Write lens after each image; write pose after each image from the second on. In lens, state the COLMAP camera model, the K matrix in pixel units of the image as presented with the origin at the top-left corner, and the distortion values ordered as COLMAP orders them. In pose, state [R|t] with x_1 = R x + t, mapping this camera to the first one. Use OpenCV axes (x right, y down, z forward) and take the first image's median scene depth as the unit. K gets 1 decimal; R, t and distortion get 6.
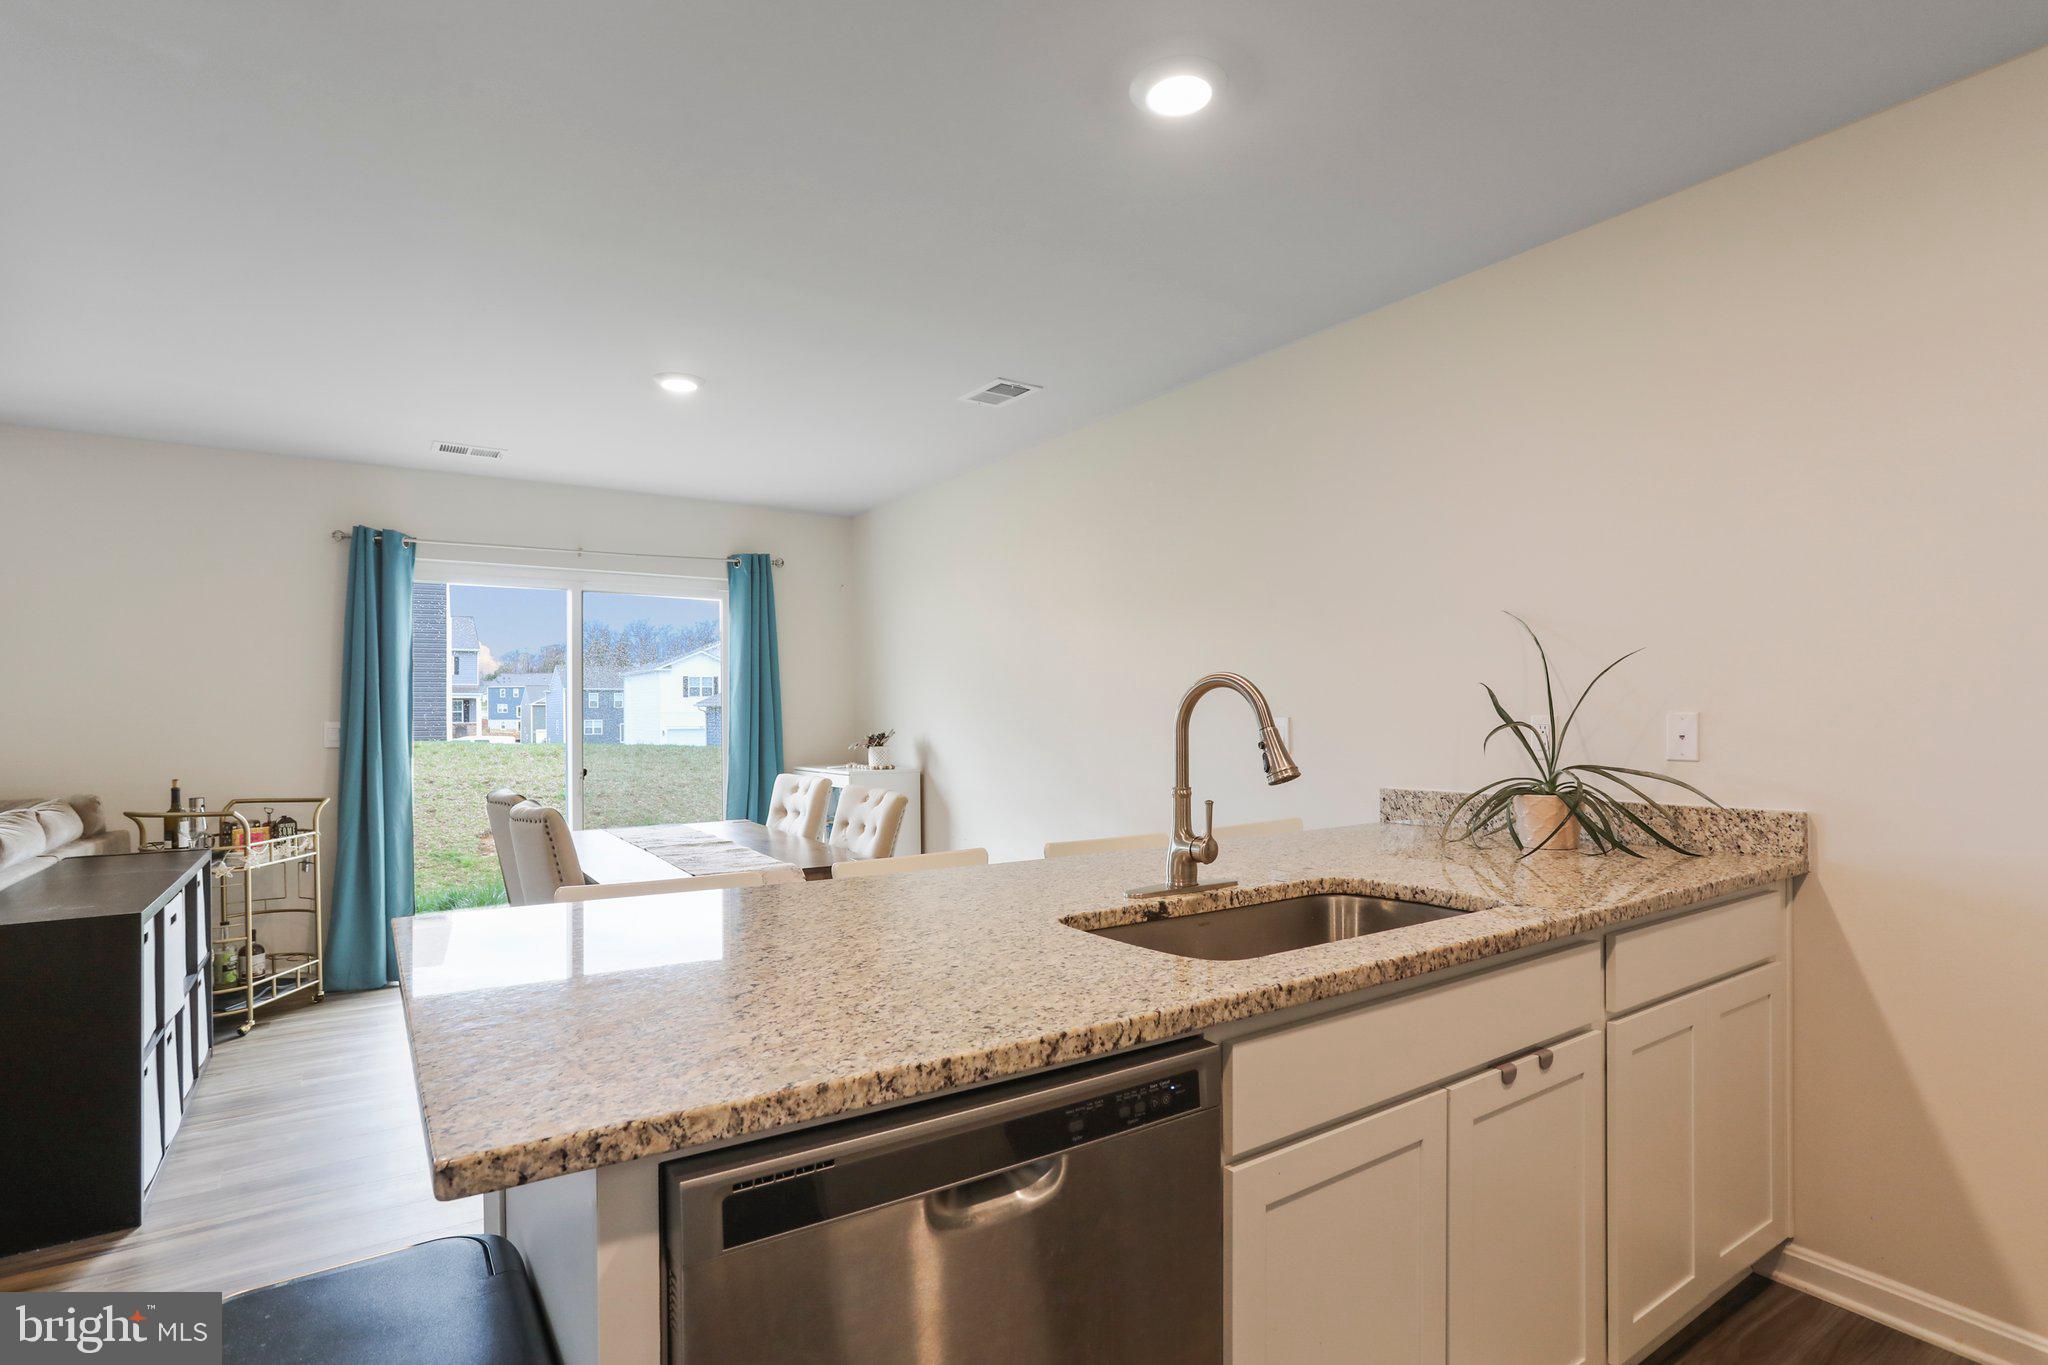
lens RADIAL K [[1014.4, 0, 1015.6], [0, 1014.4, 704.5], [0, 0, 1]] dist [-0.054181, 0.032631]
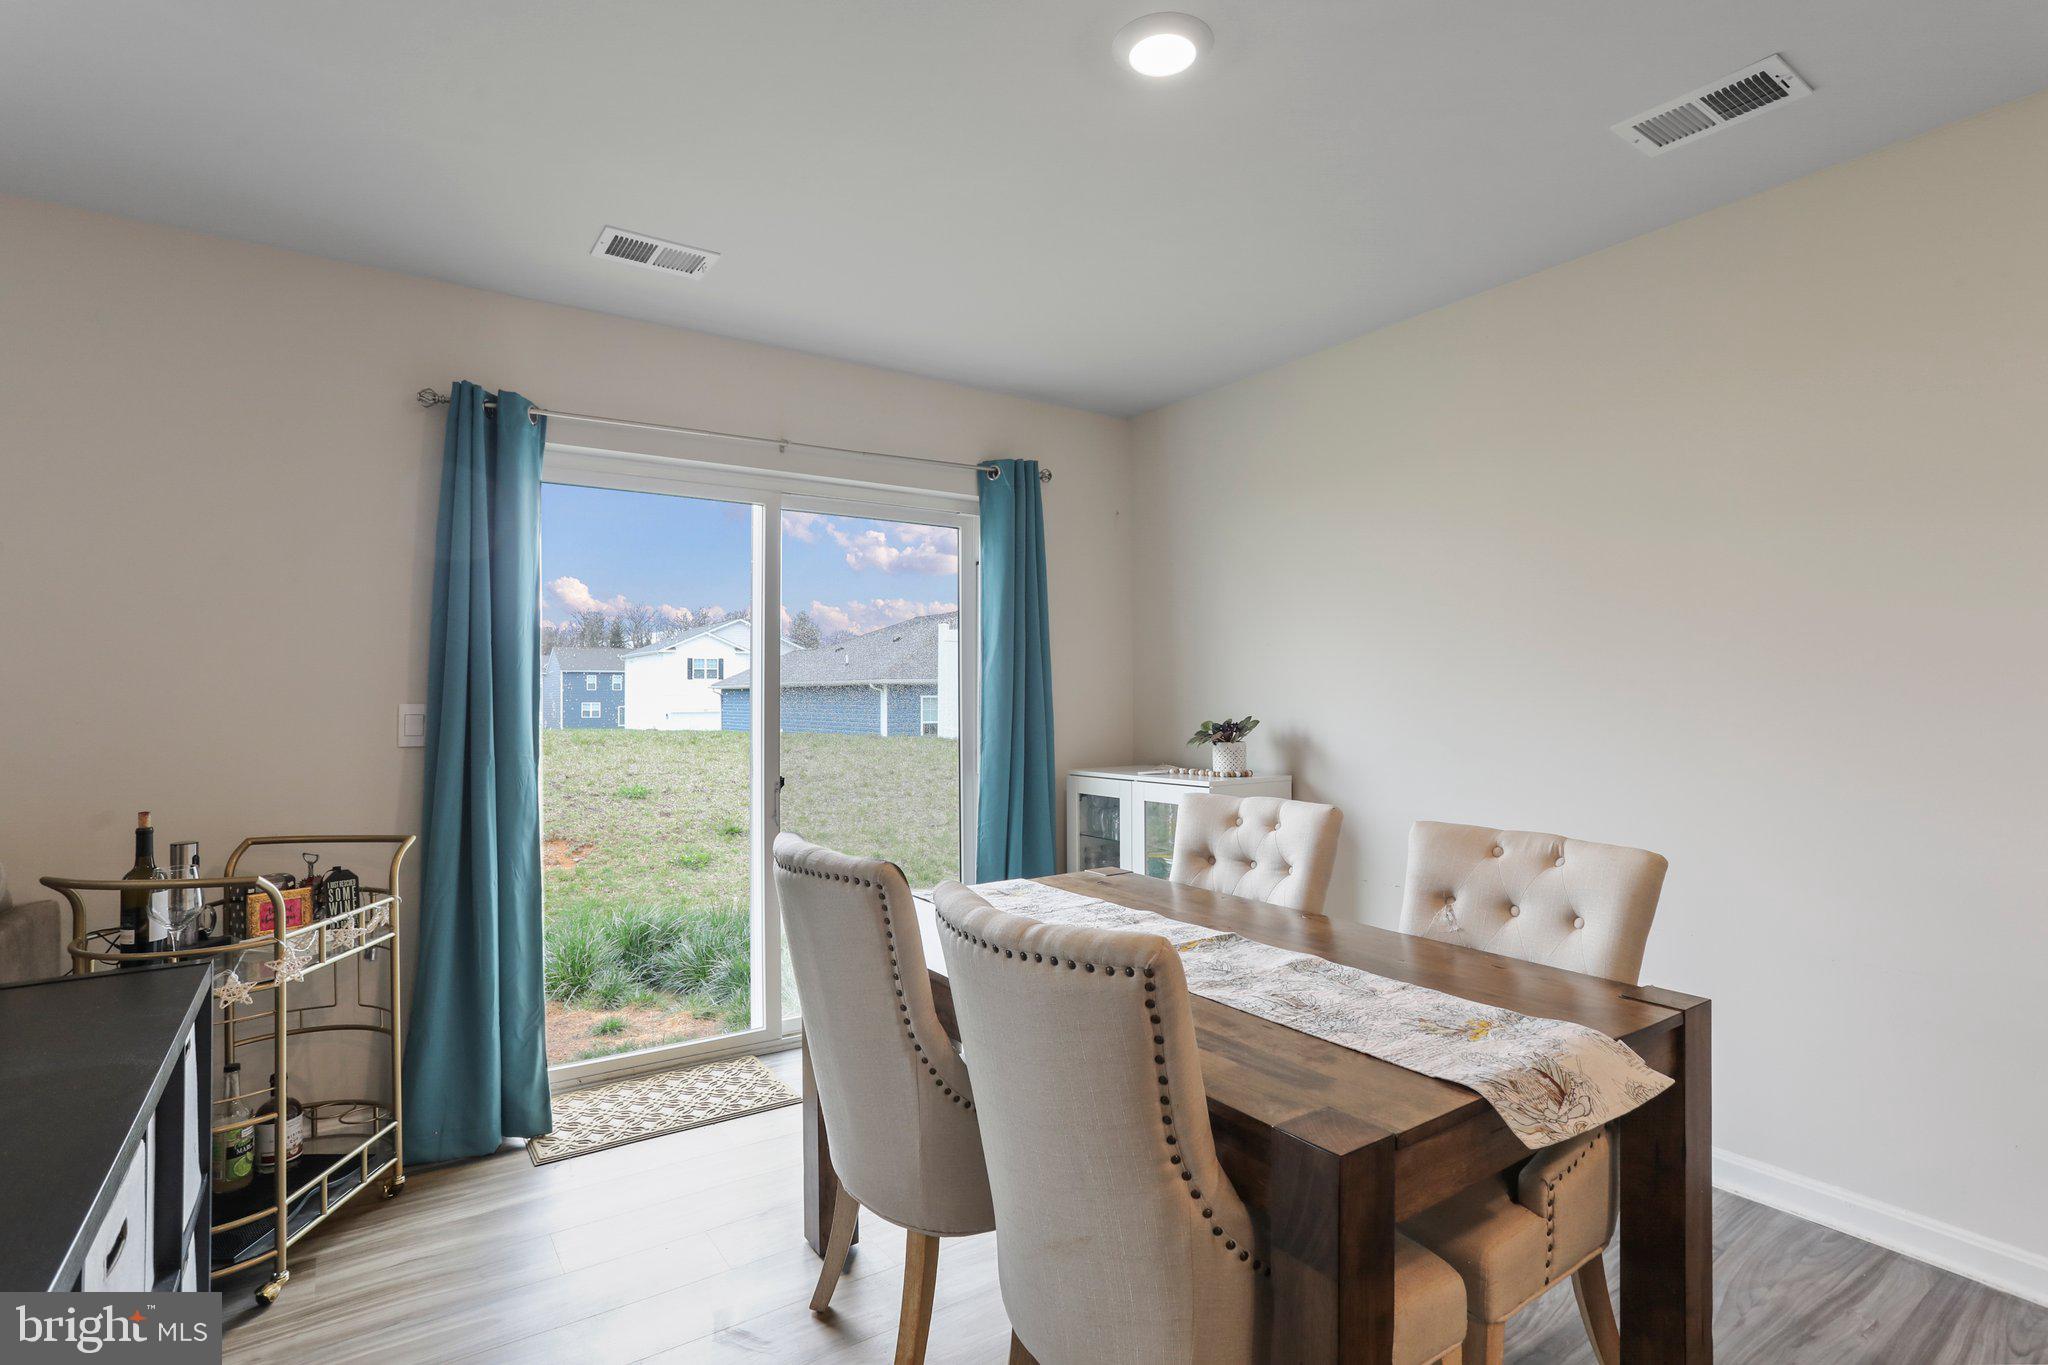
lens RADIAL K [[1018.9, 0, 1039.1], [0, 1018.9, 664.7], [0, 0, 1]] dist [-0.061178, 0.031784]
pose [[0.999758, 0.001782, 0.021933, -0.339921], [-0.001284, 0.999741, -0.022710, 0.007168], [-0.021968, 0.022676, 0.999501, 0.409925]]
